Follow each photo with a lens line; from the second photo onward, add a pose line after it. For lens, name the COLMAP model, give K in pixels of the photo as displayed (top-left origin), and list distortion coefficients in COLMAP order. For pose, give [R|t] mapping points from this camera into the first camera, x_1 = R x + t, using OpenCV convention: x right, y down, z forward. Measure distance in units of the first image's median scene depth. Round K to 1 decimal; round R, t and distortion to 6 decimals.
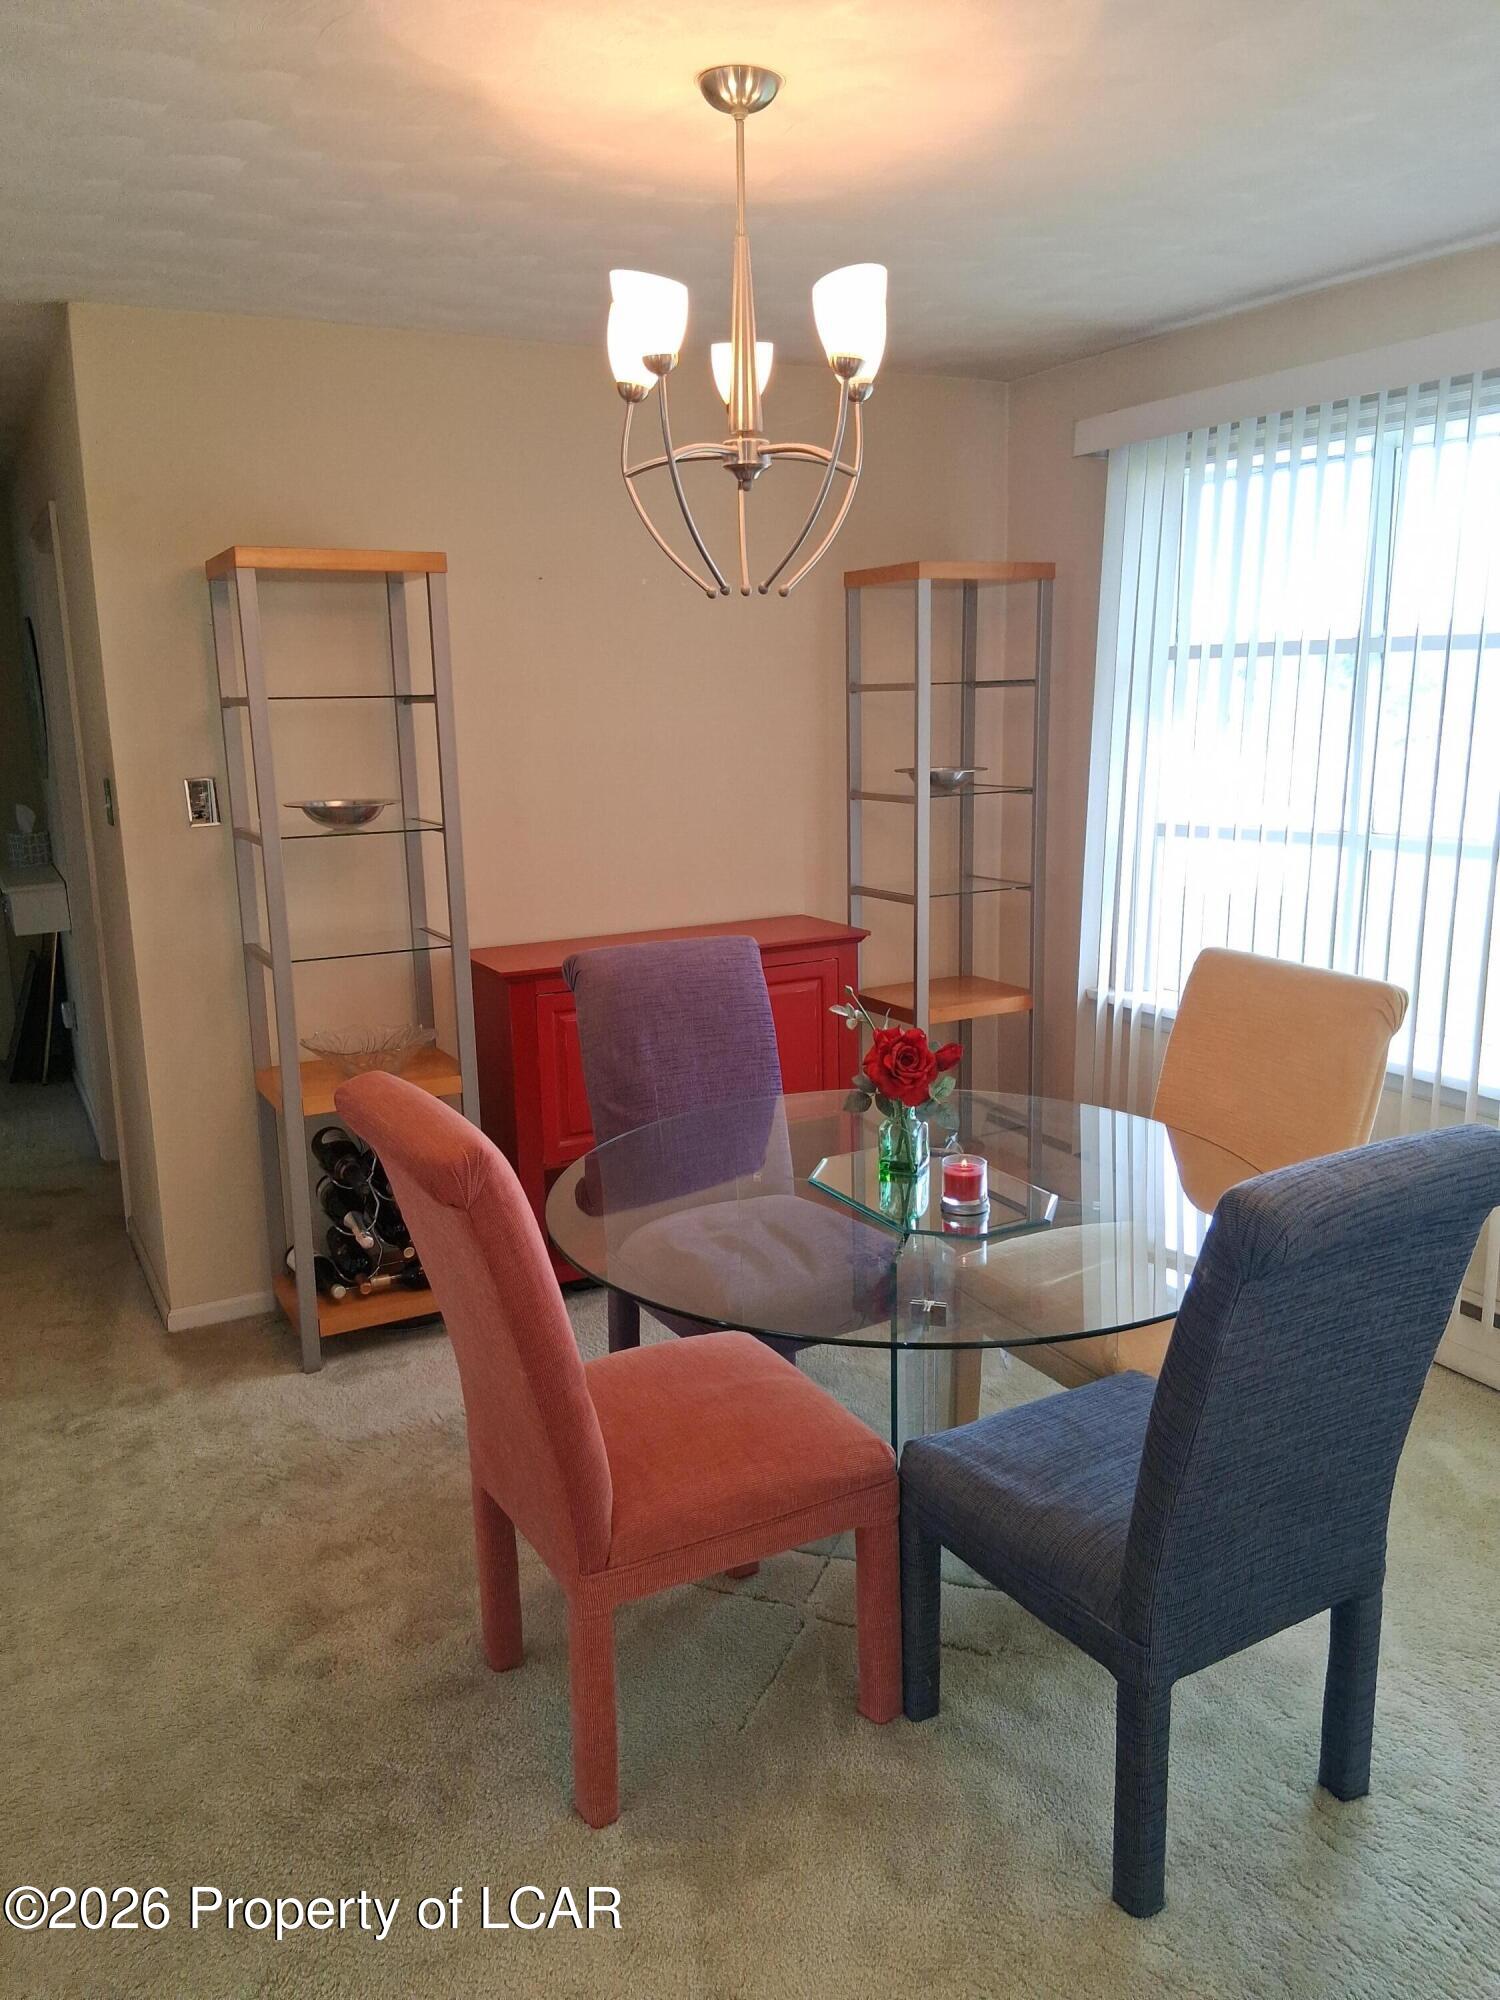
lens RADIAL K [[1512.9, 0, 780.7], [0, 1512.9, 1001.3], [0, 0, 1]] dist [0.078332, -0.121242]
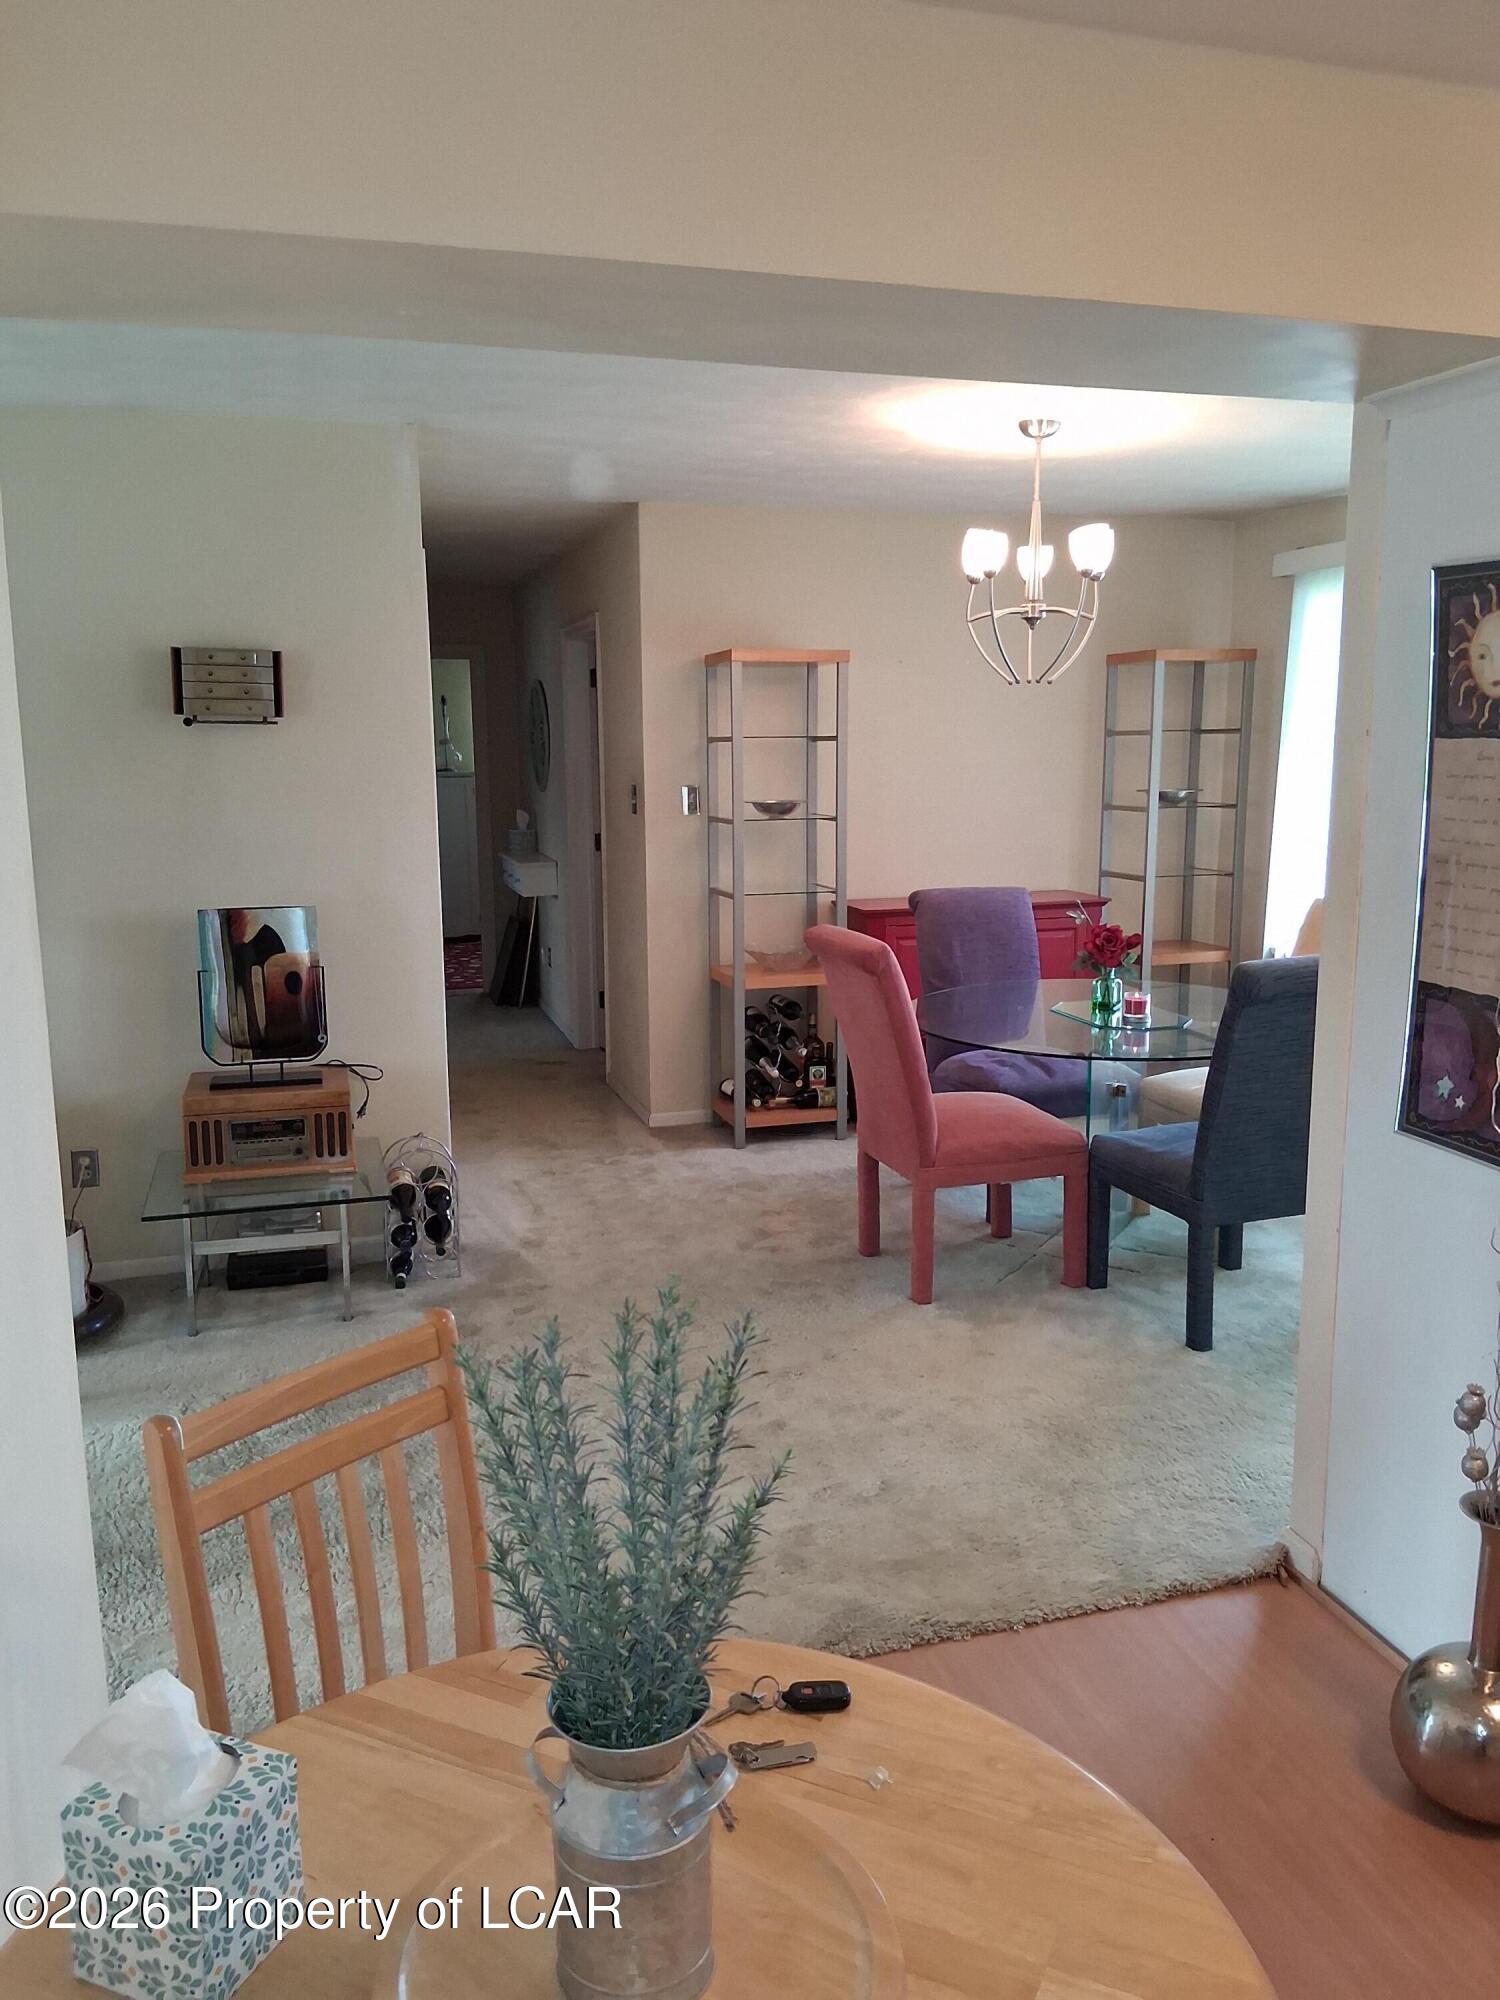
lens RADIAL K [[1512.9, 0, 749.7], [0, 1512.9, 992.0], [0, 0, 1]] dist [0.078332, -0.121242]
pose [[0.977132, 0.046775, -0.207424, 0.031992], [-0.053833, 0.998143, -0.028512, 0.126751], [0.205705, 0.039027, 0.977836, -0.609120]]
